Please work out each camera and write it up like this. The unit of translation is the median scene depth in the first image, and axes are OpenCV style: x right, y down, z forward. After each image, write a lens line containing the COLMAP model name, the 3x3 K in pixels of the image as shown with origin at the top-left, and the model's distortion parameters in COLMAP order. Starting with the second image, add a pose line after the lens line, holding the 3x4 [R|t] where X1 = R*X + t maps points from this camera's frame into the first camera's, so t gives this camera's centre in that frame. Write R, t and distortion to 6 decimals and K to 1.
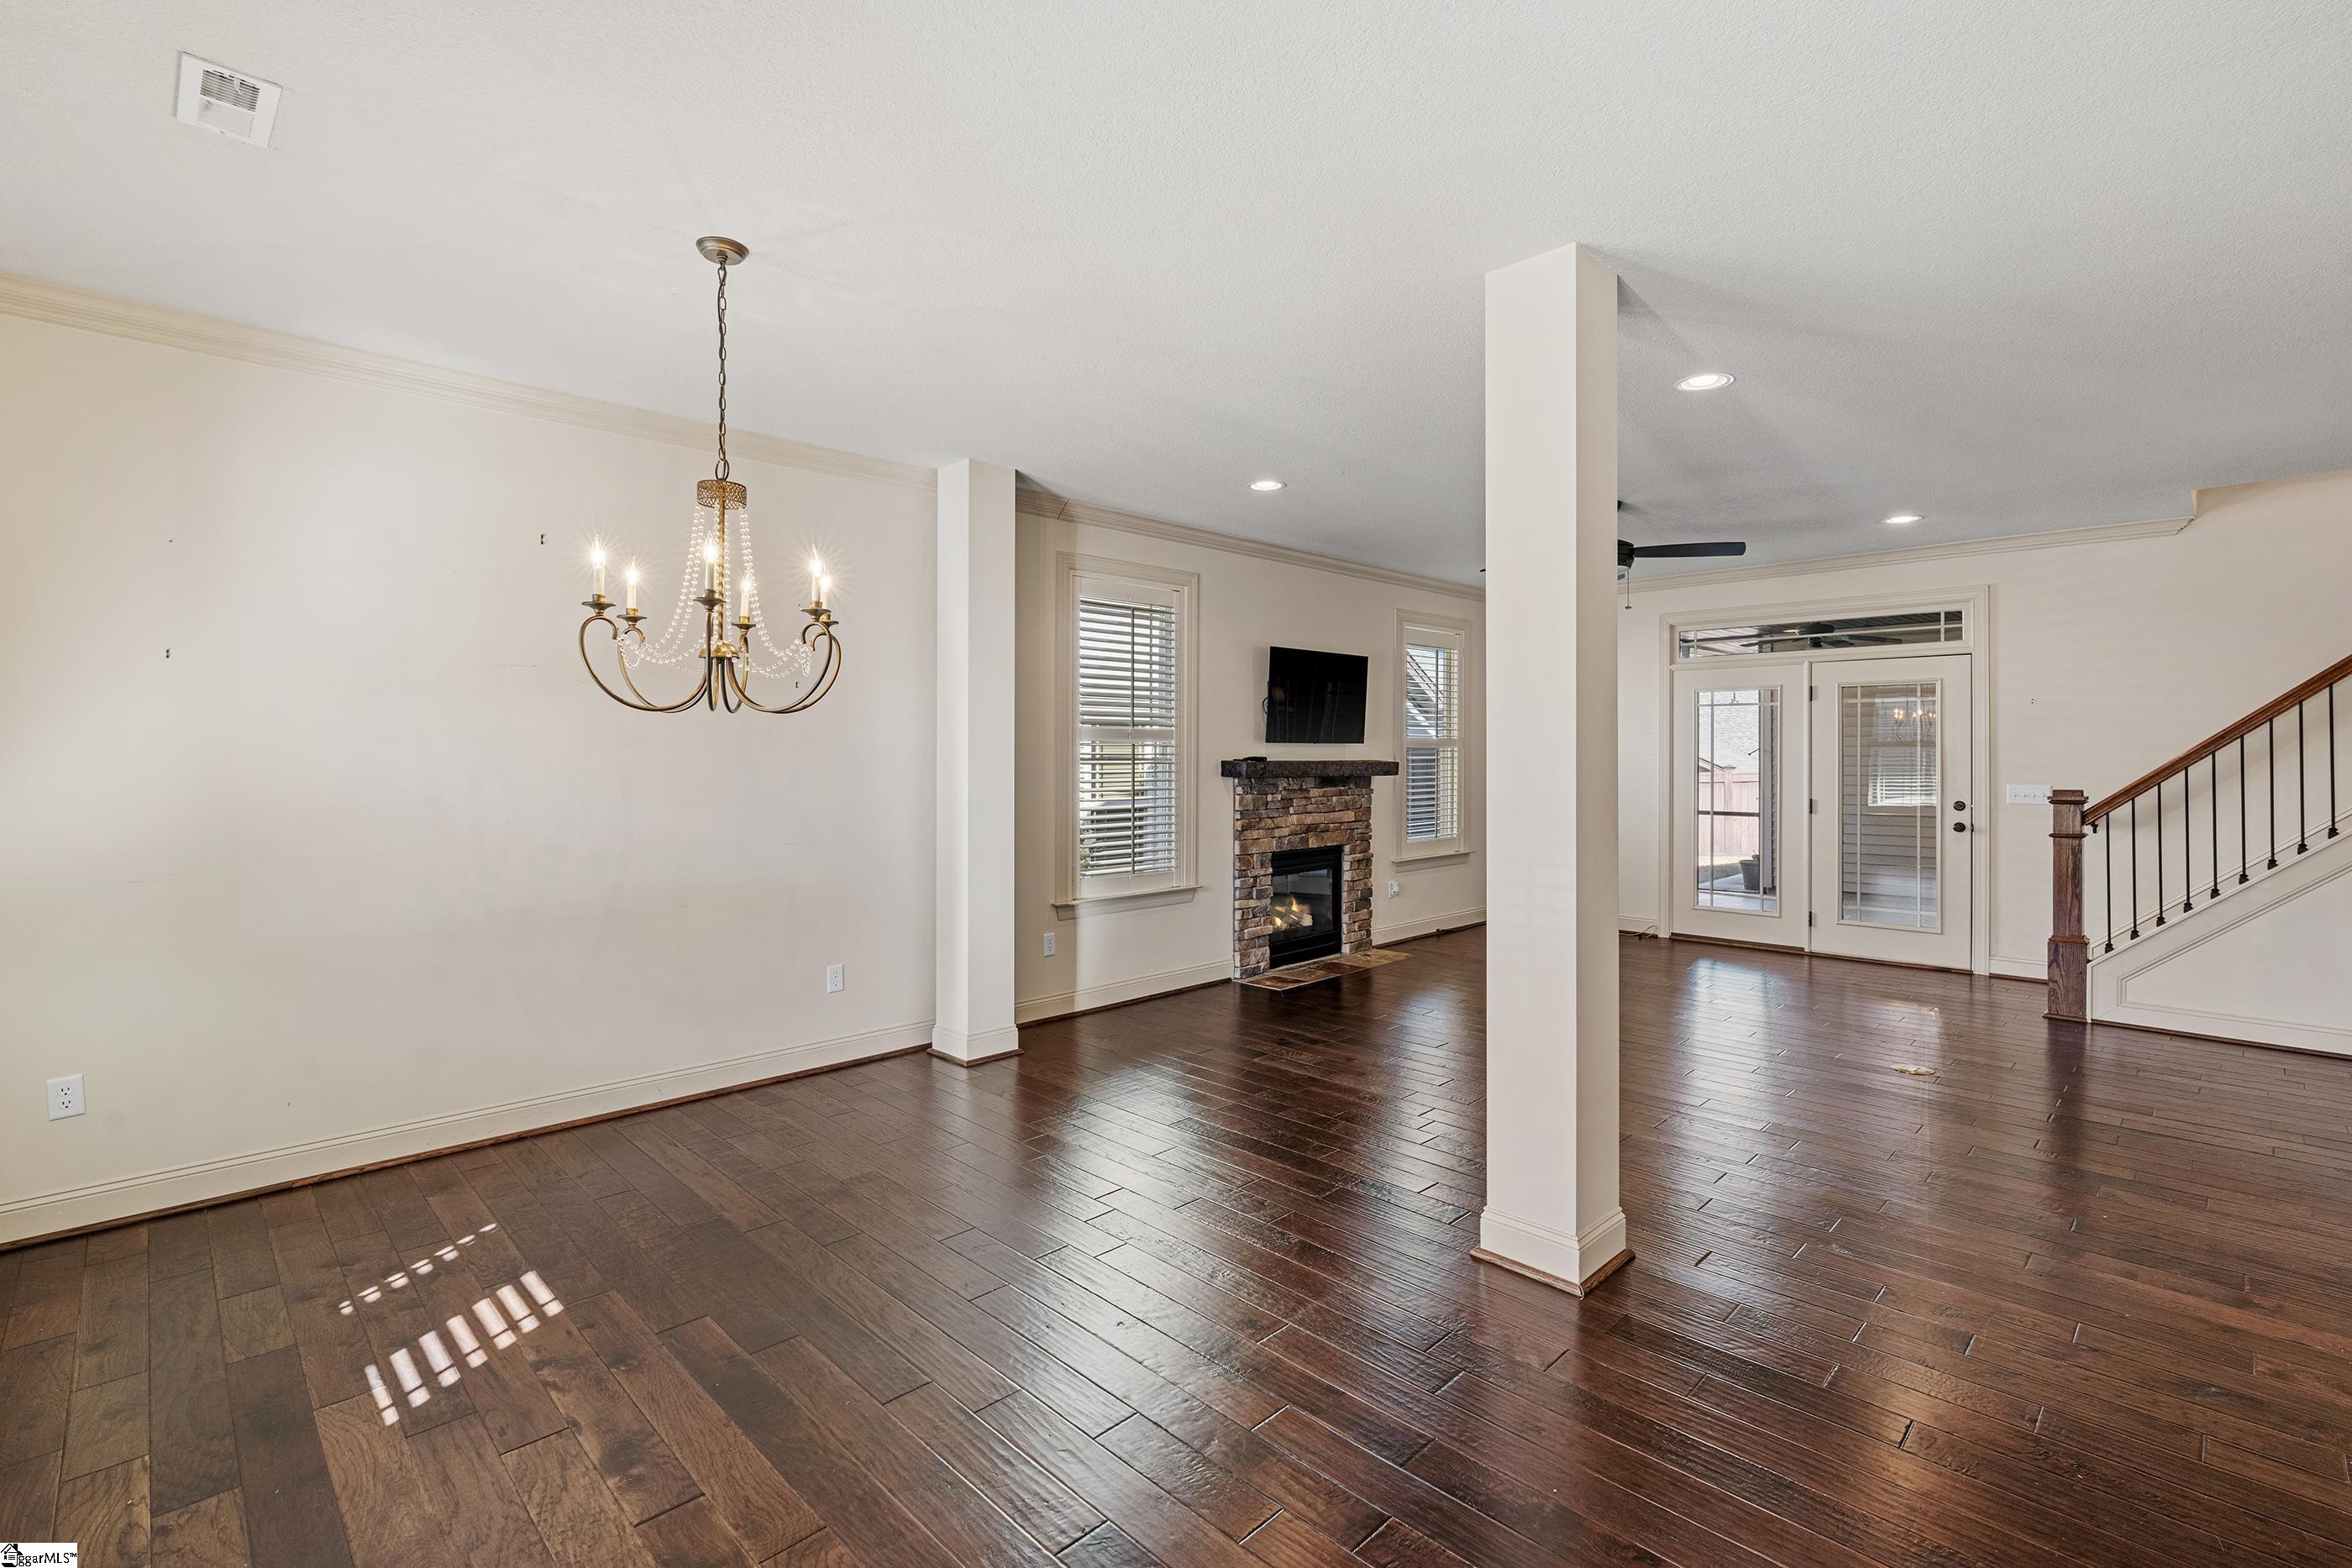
lens RADIAL K [[1059.3, 0, 1167.5], [0, 1059.3, 757.0], [0, 0, 1]] dist [-0.010643, 0.006415]
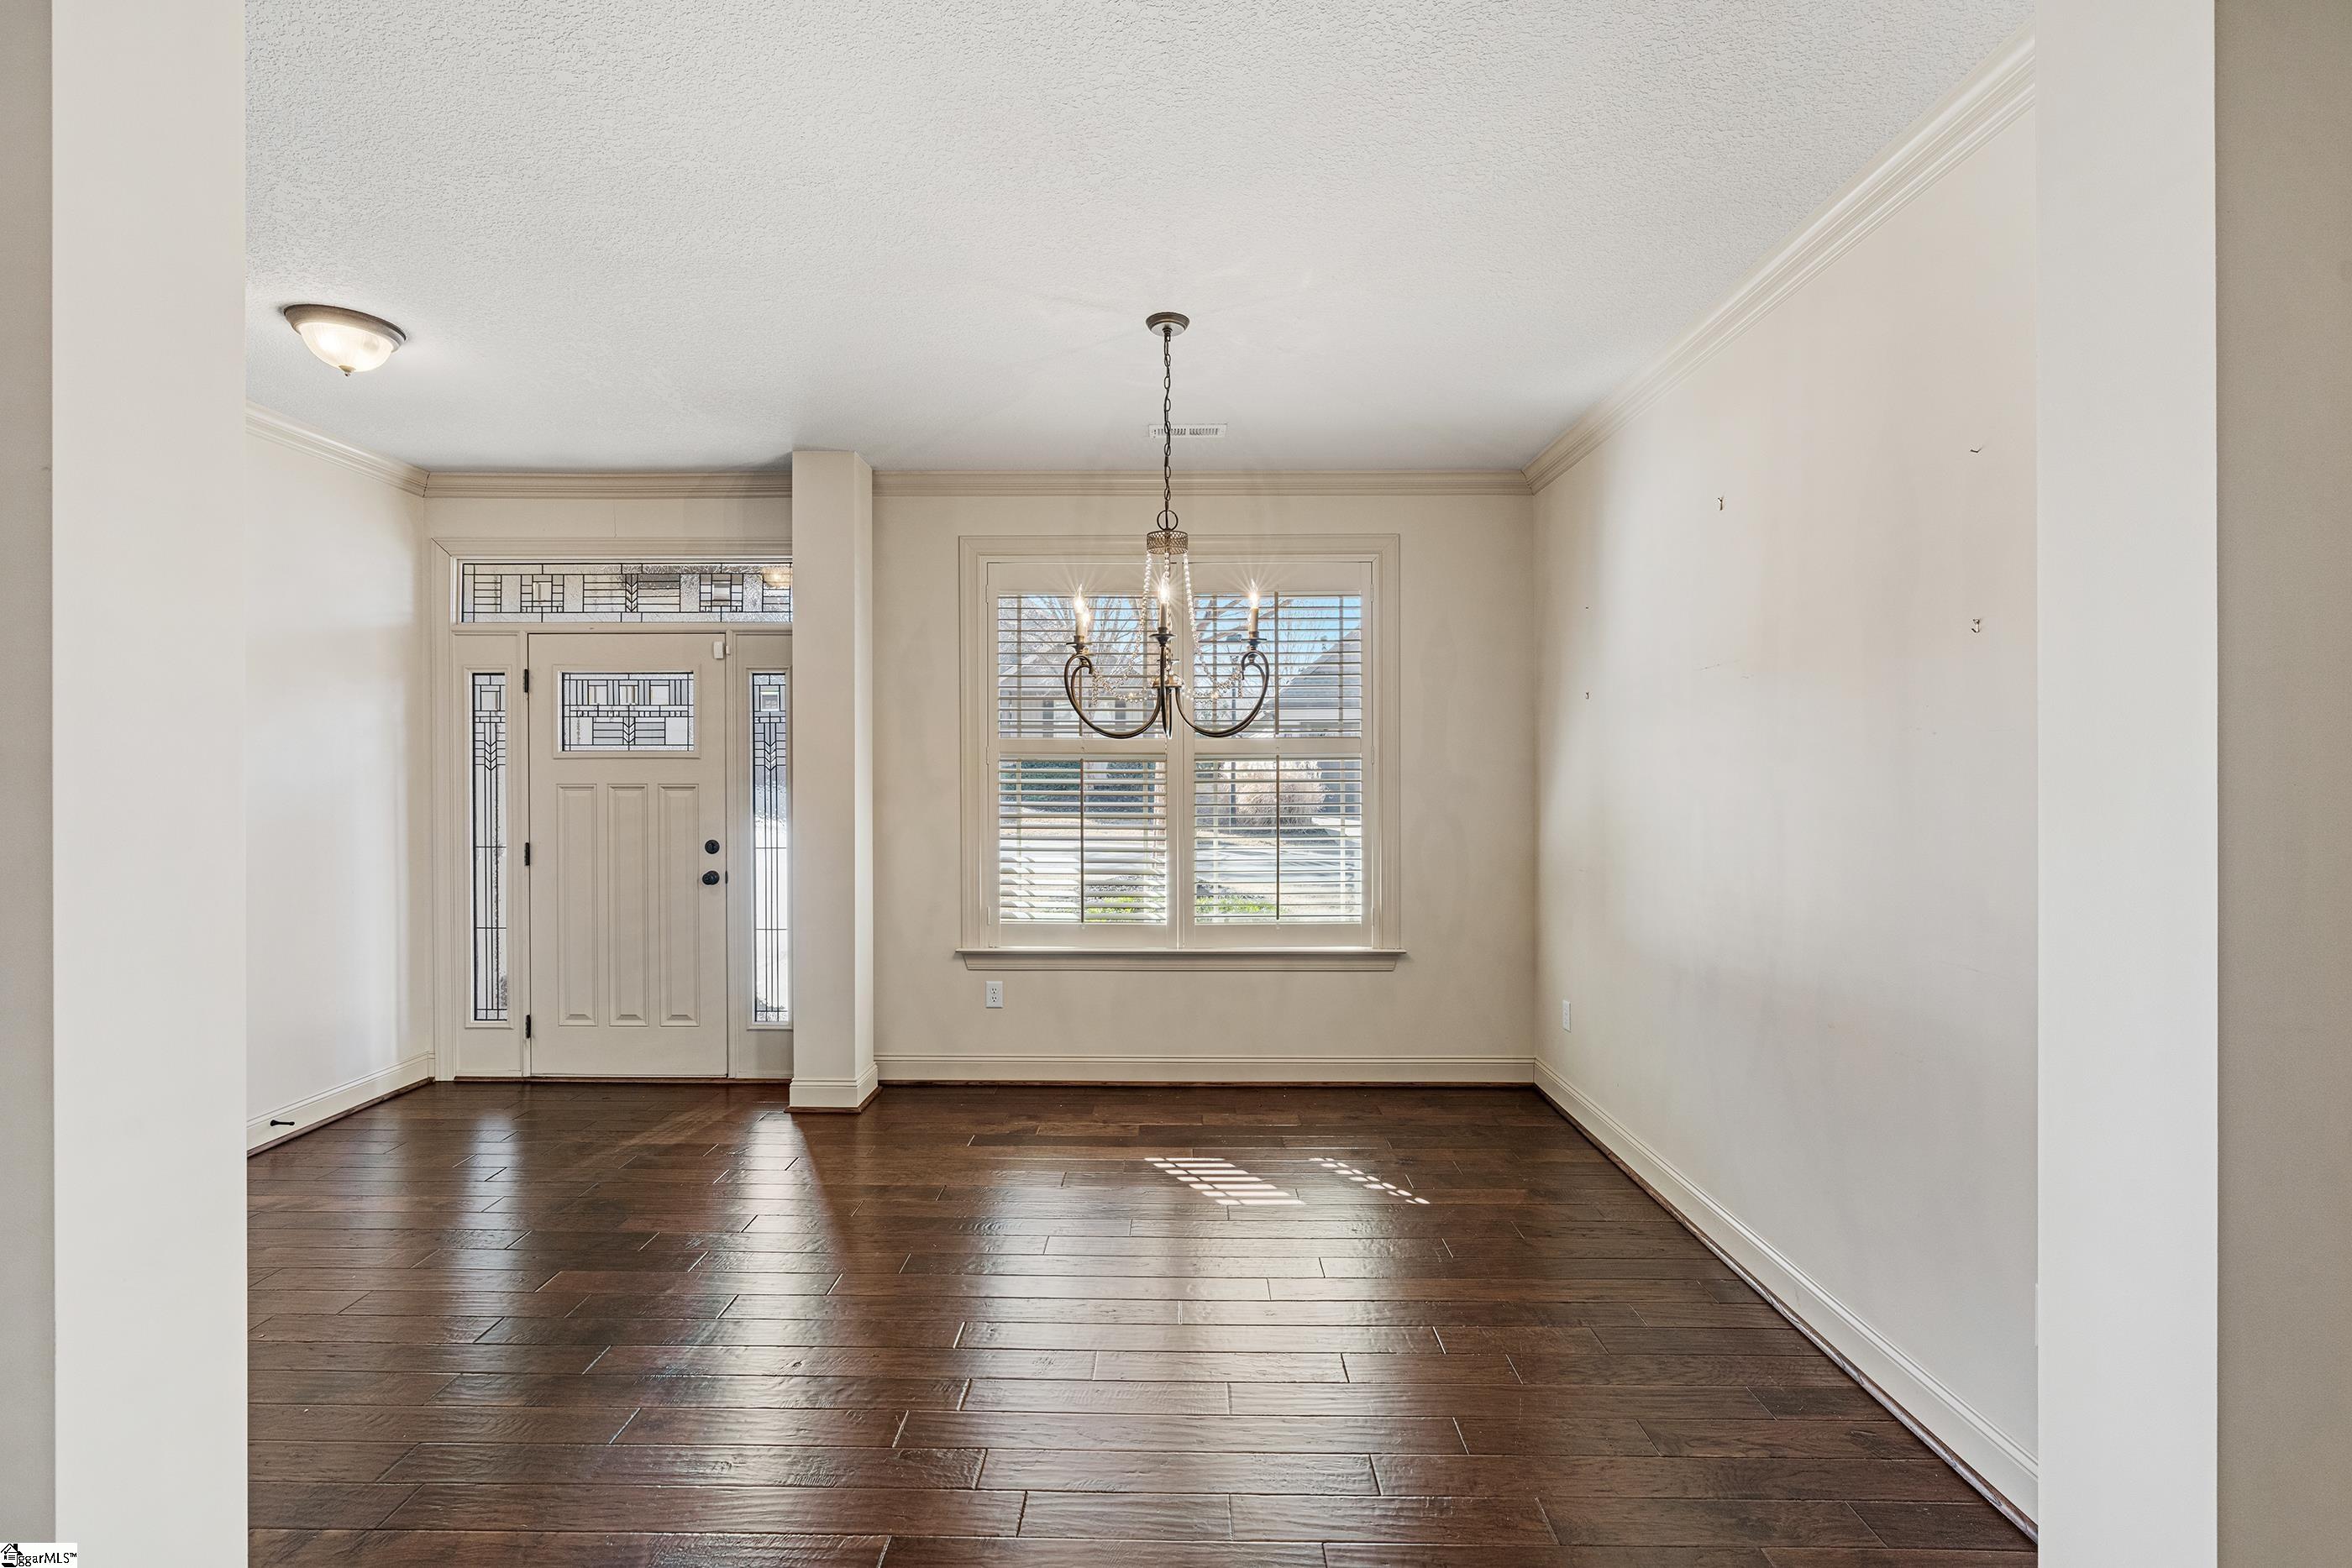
lens RADIAL K [[1059.3, 0, 1195.9], [0, 1059.3, 781.9], [0, 0, 1]] dist [-0.010643, 0.006415]
pose [[-0.692496, 0.004890, -0.721405, 0.150210], [-0.002393, 0.999956, 0.009076, -0.001511], [0.721418, 0.008011, -0.692454, 0.743884]]
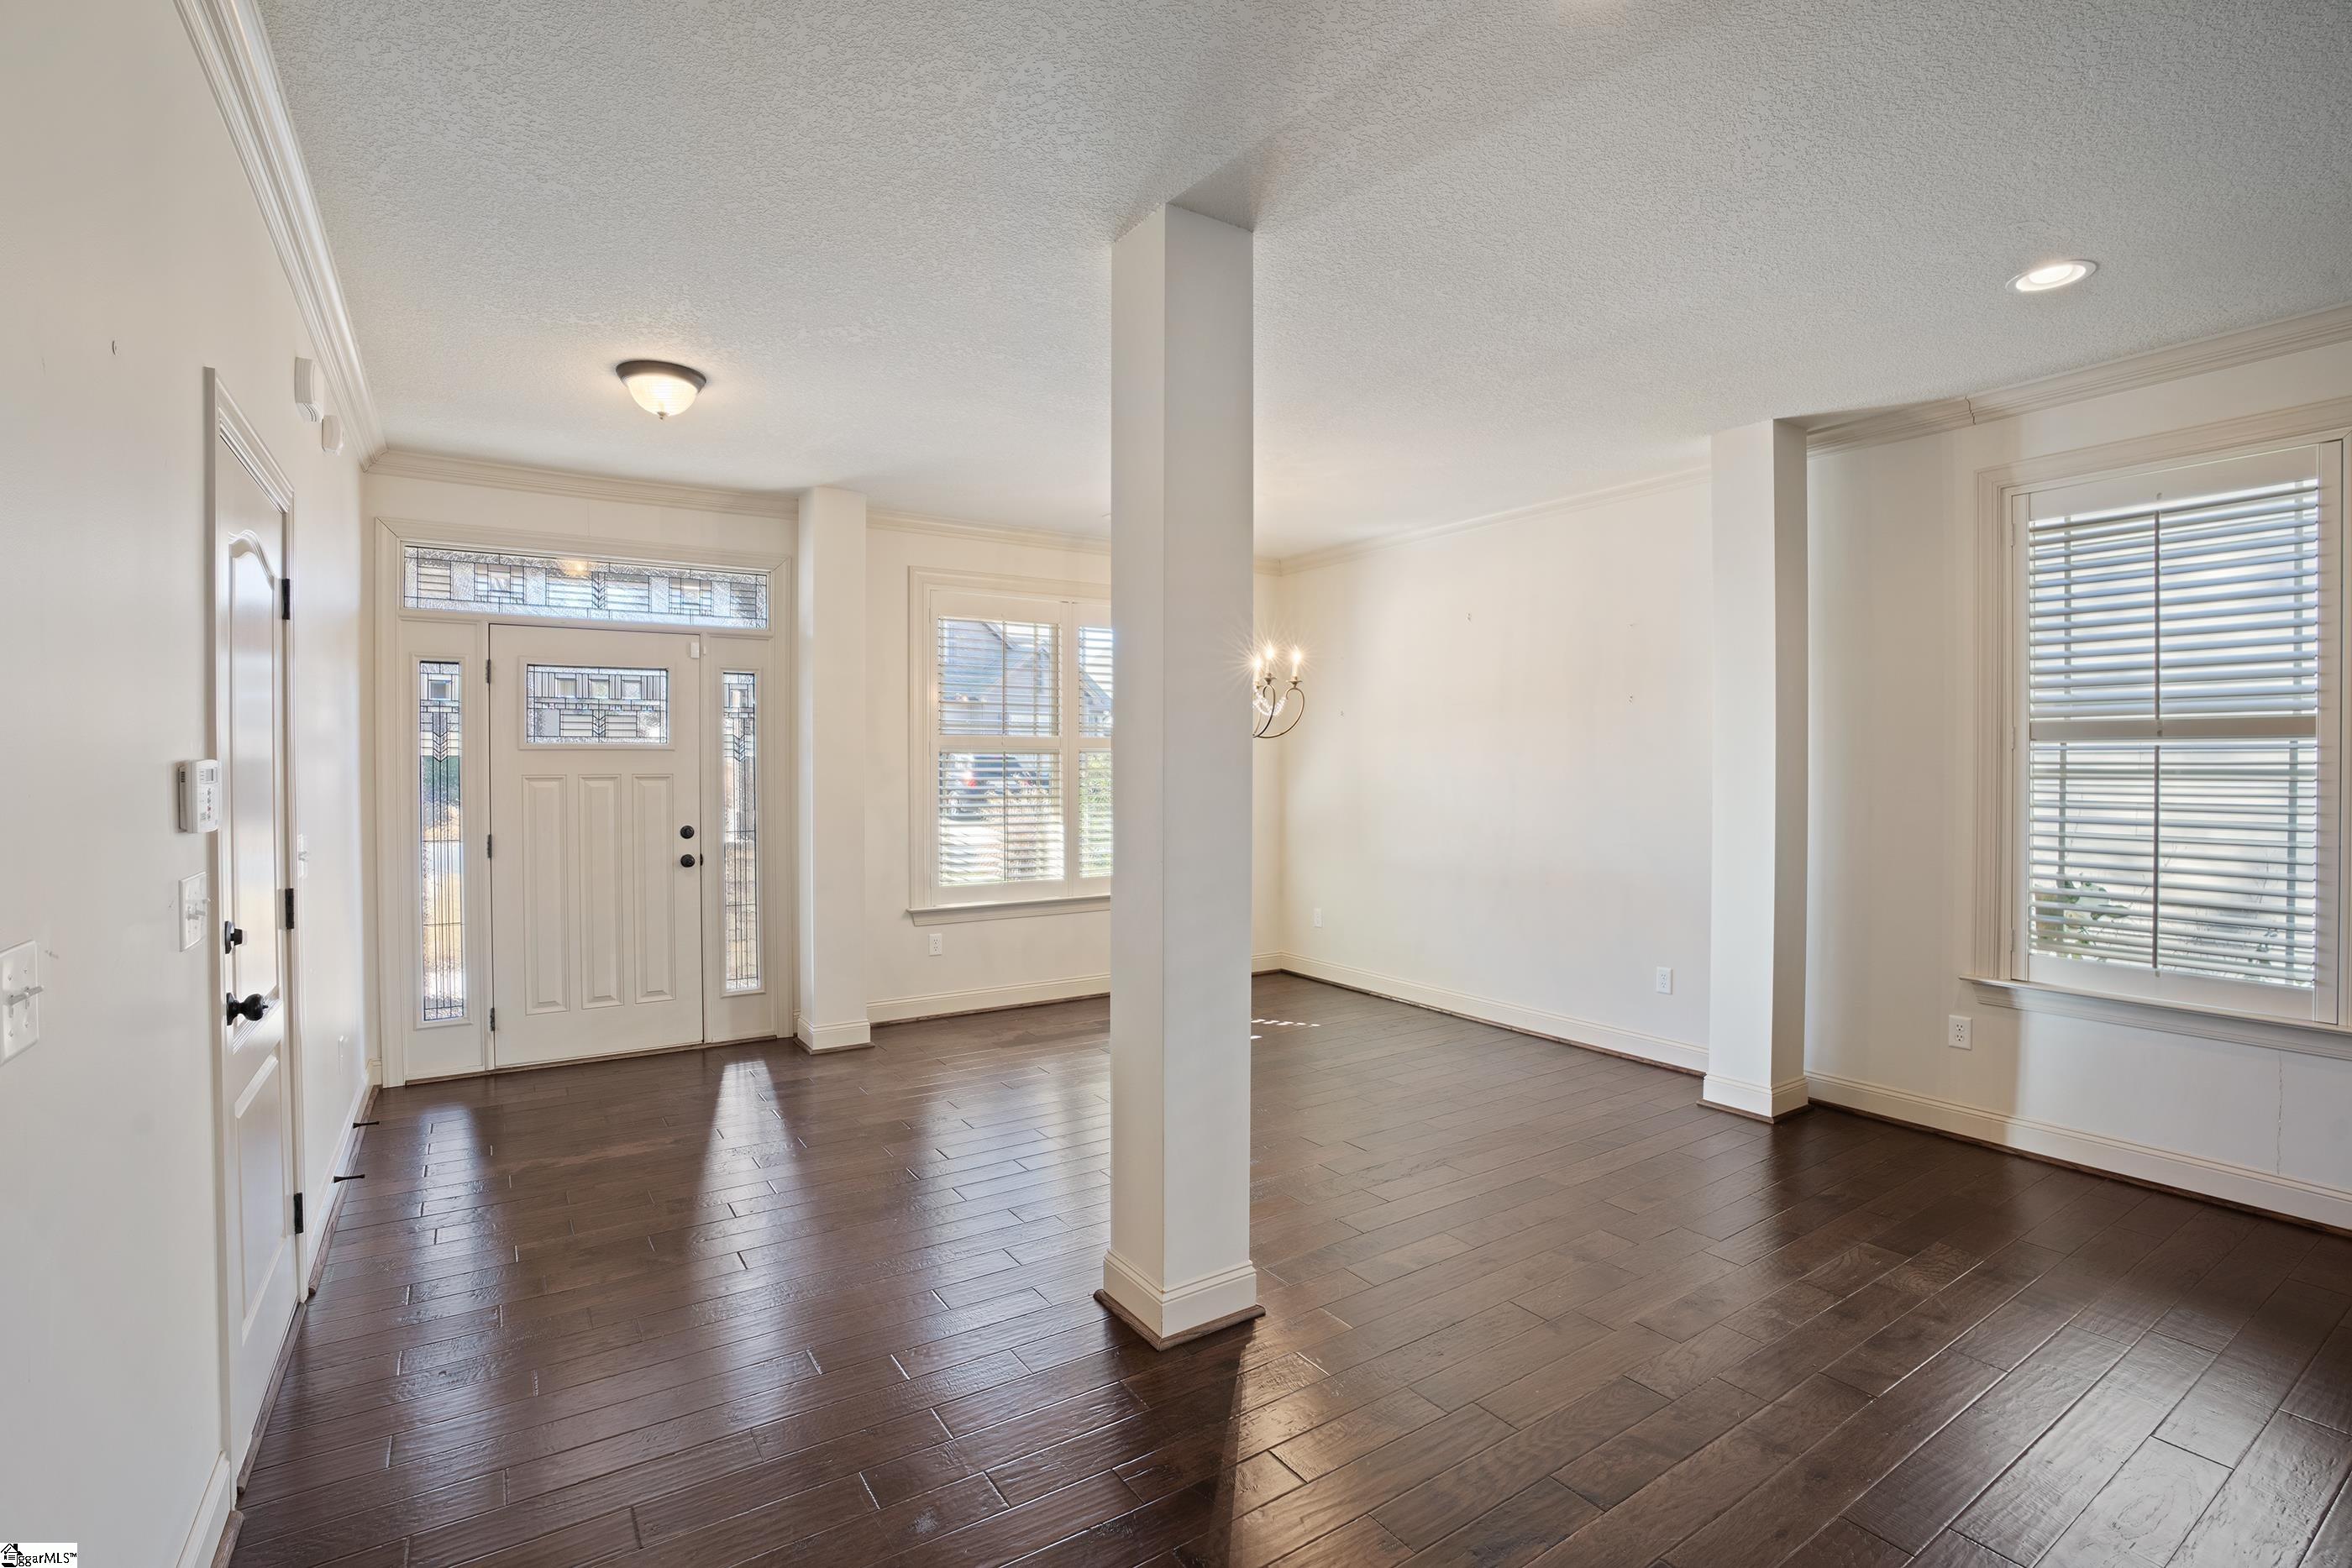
lens RADIAL K [[1059.3, 0, 1187.3], [0, 1059.3, 778.7], [0, 0, 1]] dist [-0.010643, 0.006415]
pose [[-0.174579, 0.013337, -0.984553, 0.558470], [-0.002192, 0.999901, 0.013933, -0.001020], [0.984641, 0.004591, -0.174533, 0.510110]]
